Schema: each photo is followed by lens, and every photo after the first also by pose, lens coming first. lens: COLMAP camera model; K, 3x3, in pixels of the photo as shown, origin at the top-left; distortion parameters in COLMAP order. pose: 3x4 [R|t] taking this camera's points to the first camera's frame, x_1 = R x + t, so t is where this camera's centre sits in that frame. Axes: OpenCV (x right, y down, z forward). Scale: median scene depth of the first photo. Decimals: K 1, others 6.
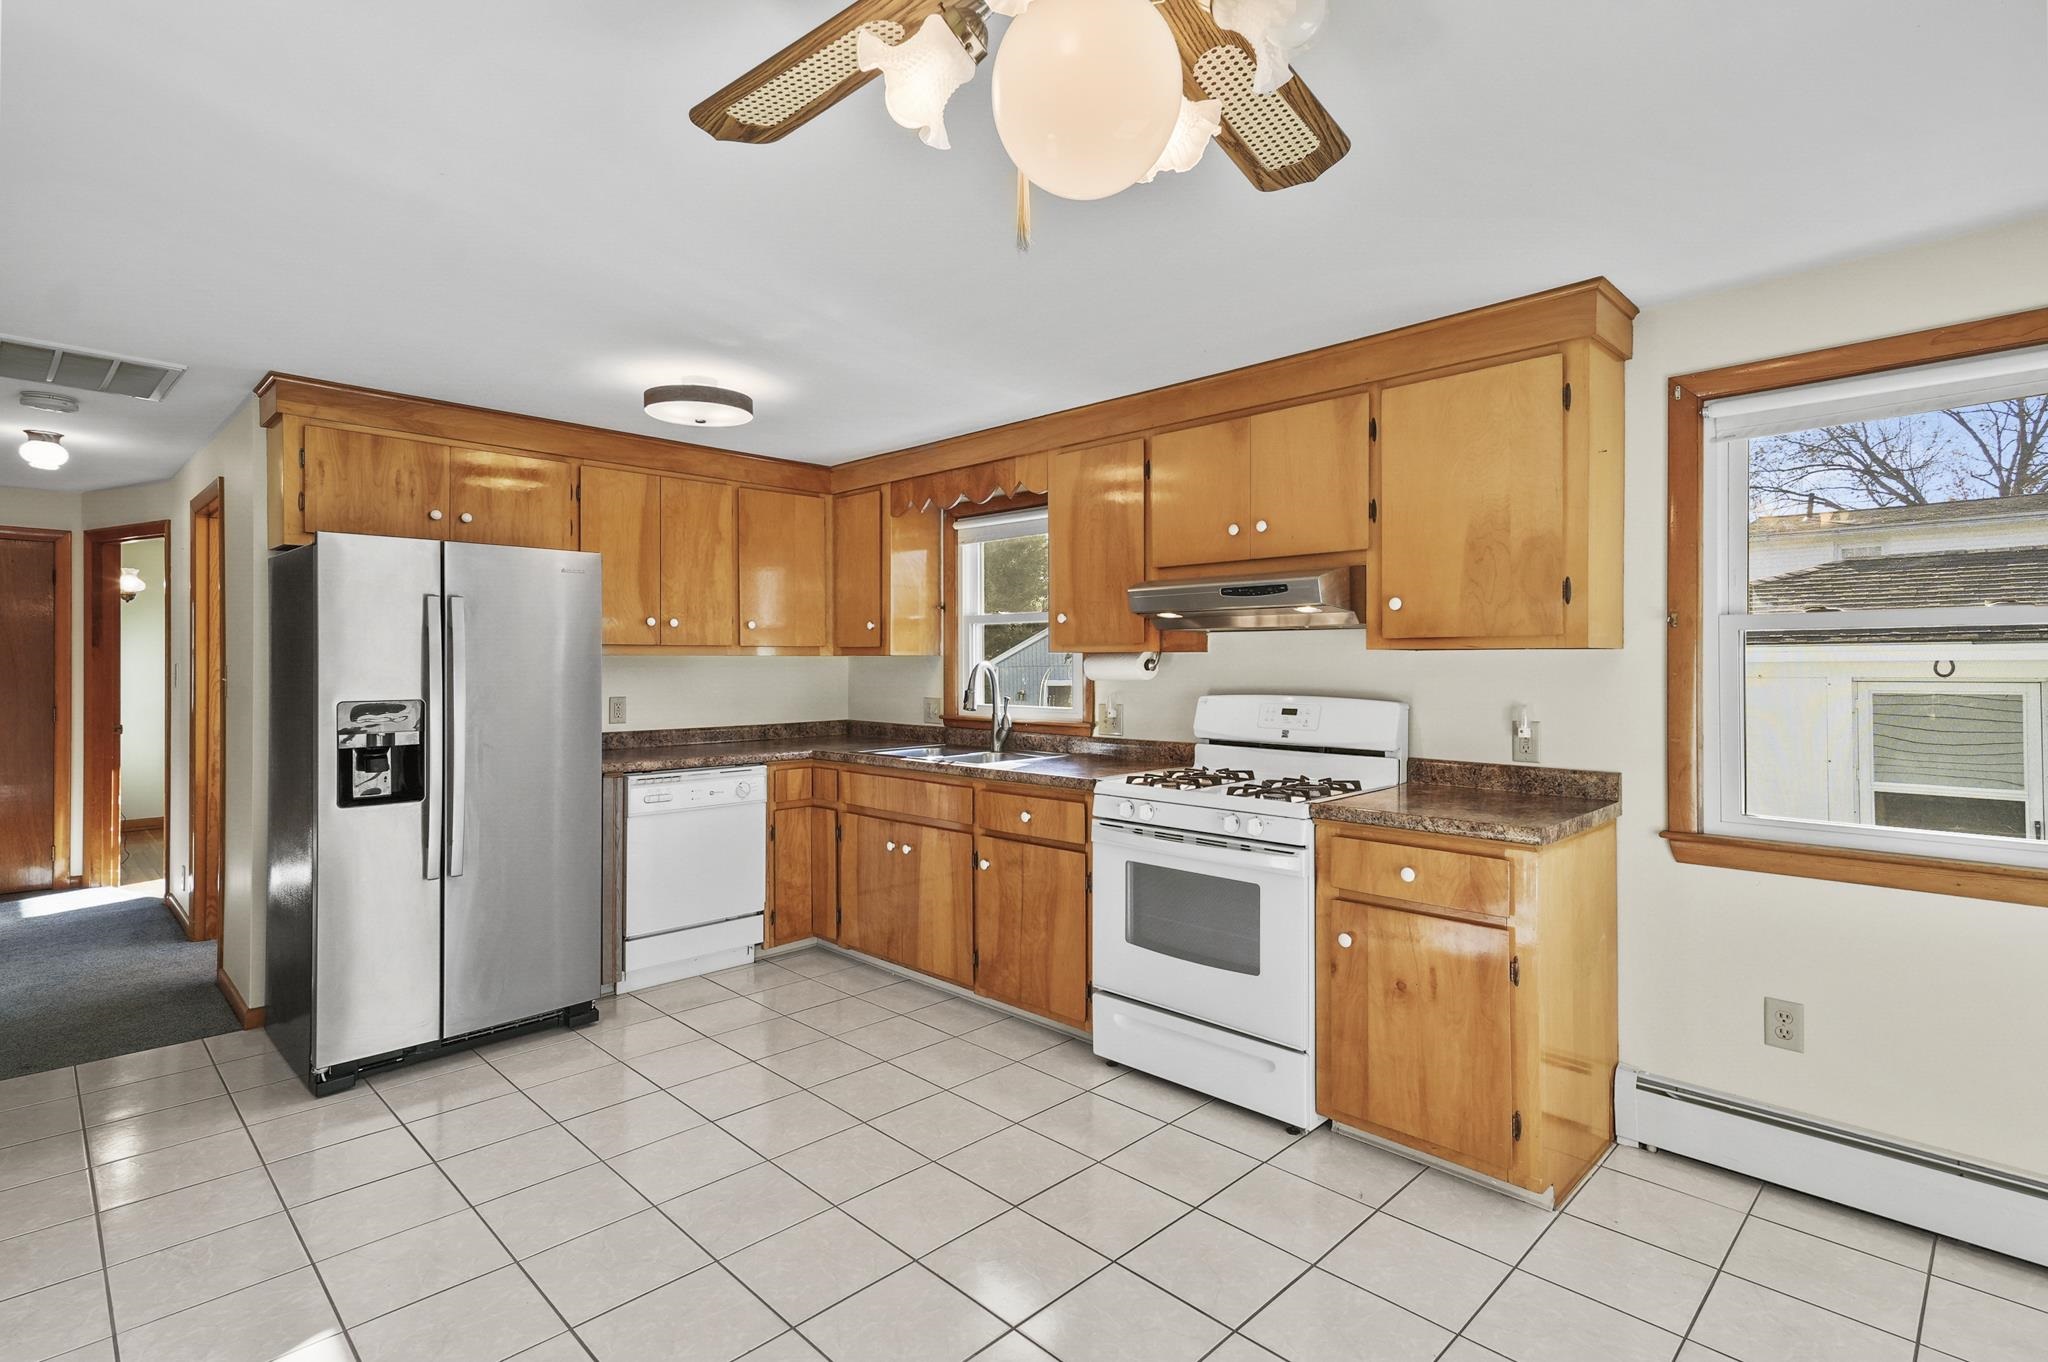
lens RADIAL K [[992.2, 0, 1015.2], [0, 992.2, 661.7], [0, 0, 1]] dist [0.023103, 0.004139]
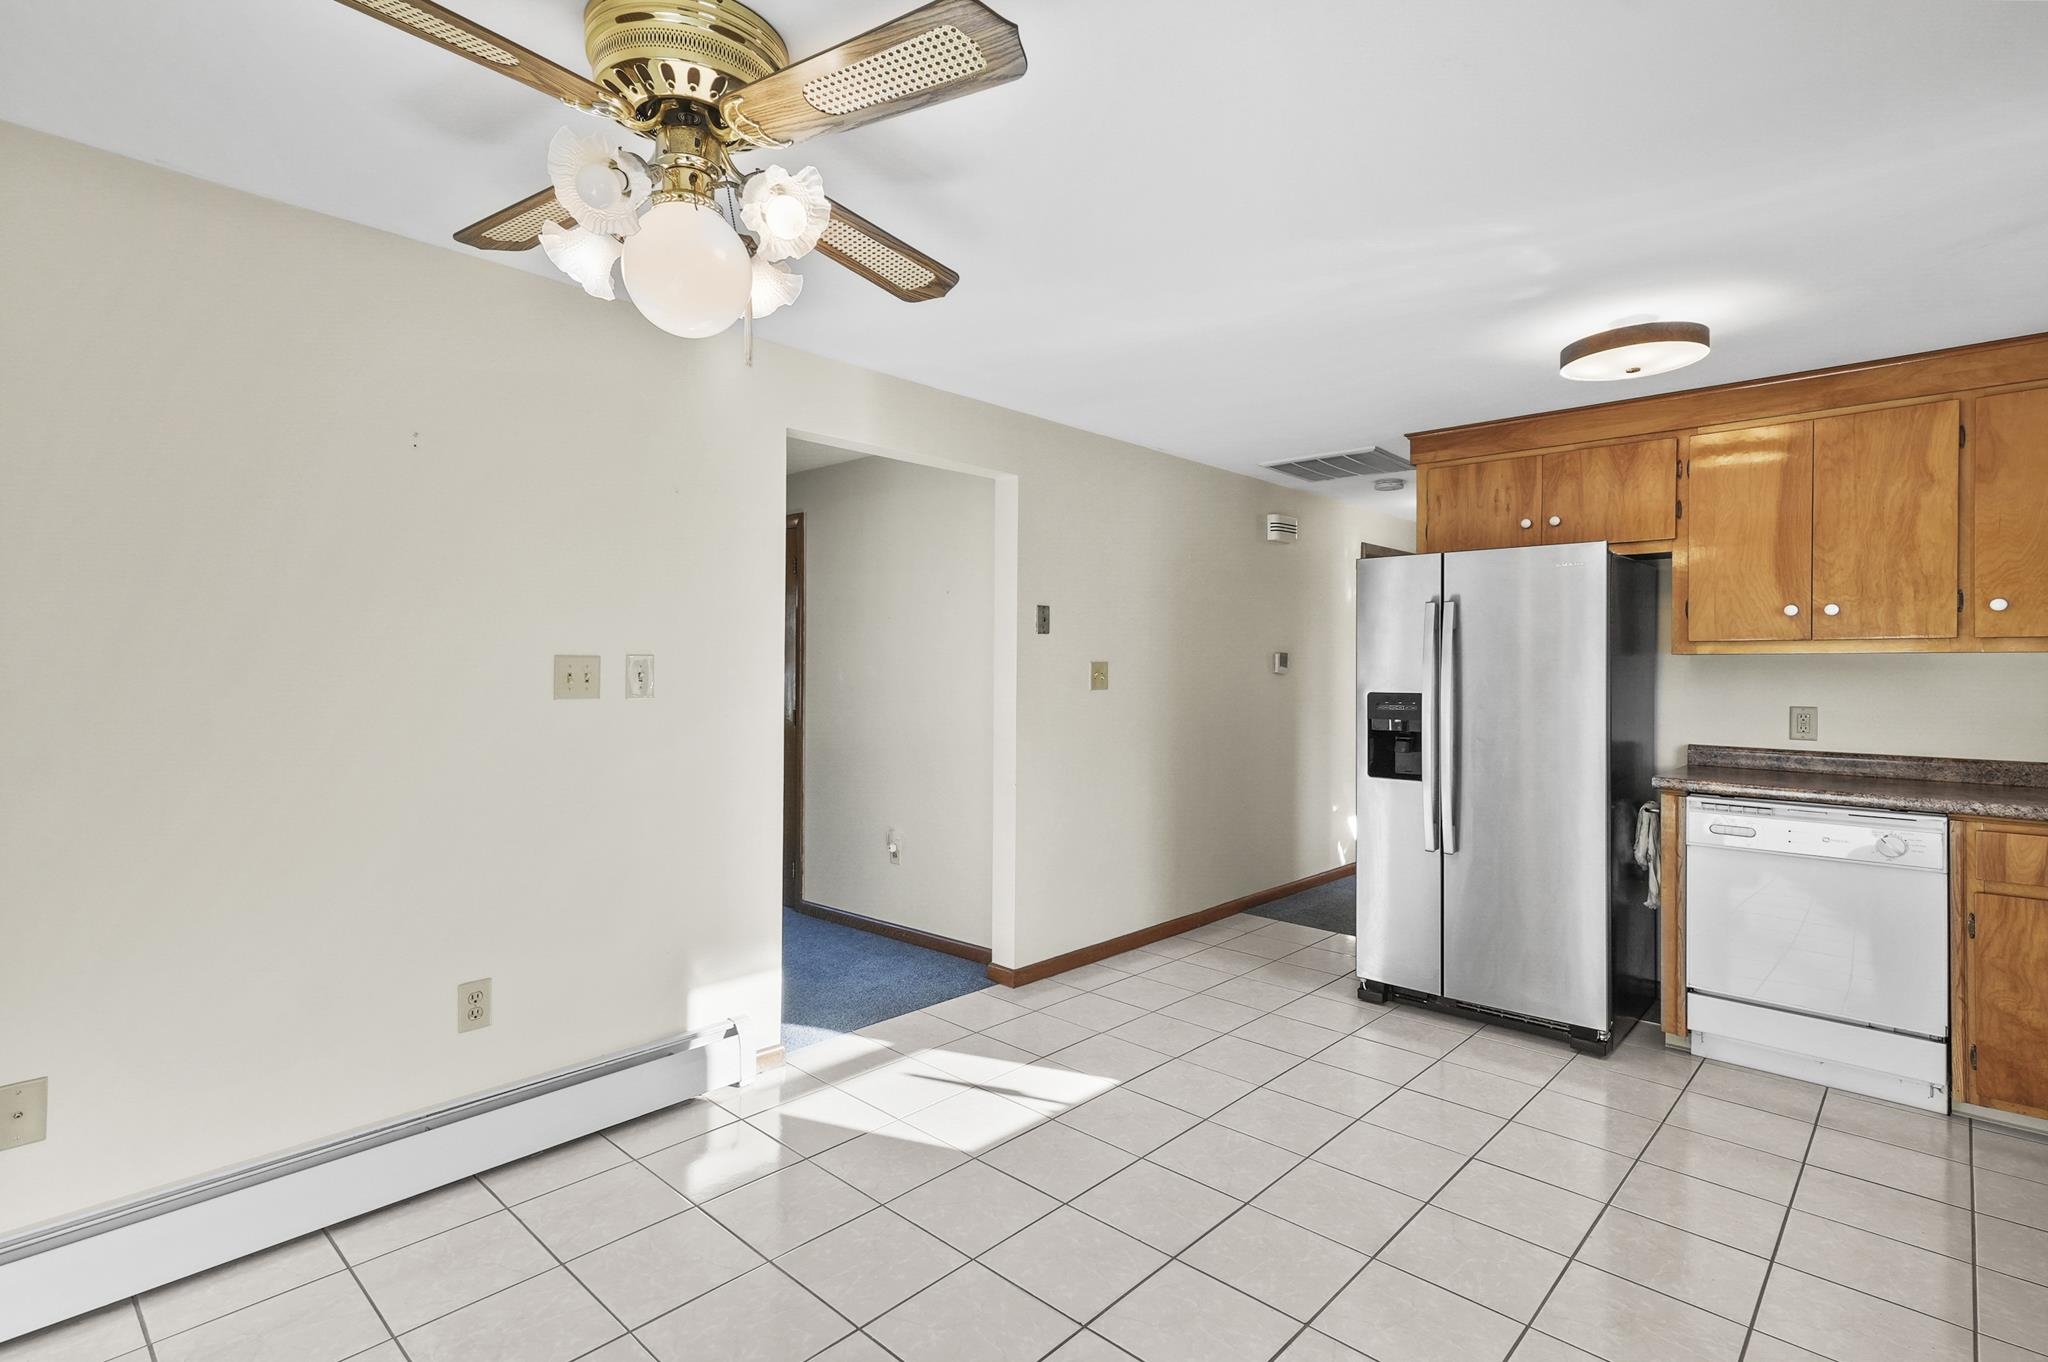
lens RADIAL K [[992.2, 0, 1012.7], [0, 992.2, 673.6], [0, 0, 1]] dist [0.023103, 0.004139]
pose [[0.042236, 0.004848, -0.999096, 0.507250], [-0.005941, 0.999972, 0.004602, 0.011950], [0.999090, 0.005741, 0.042264, 0.456103]]
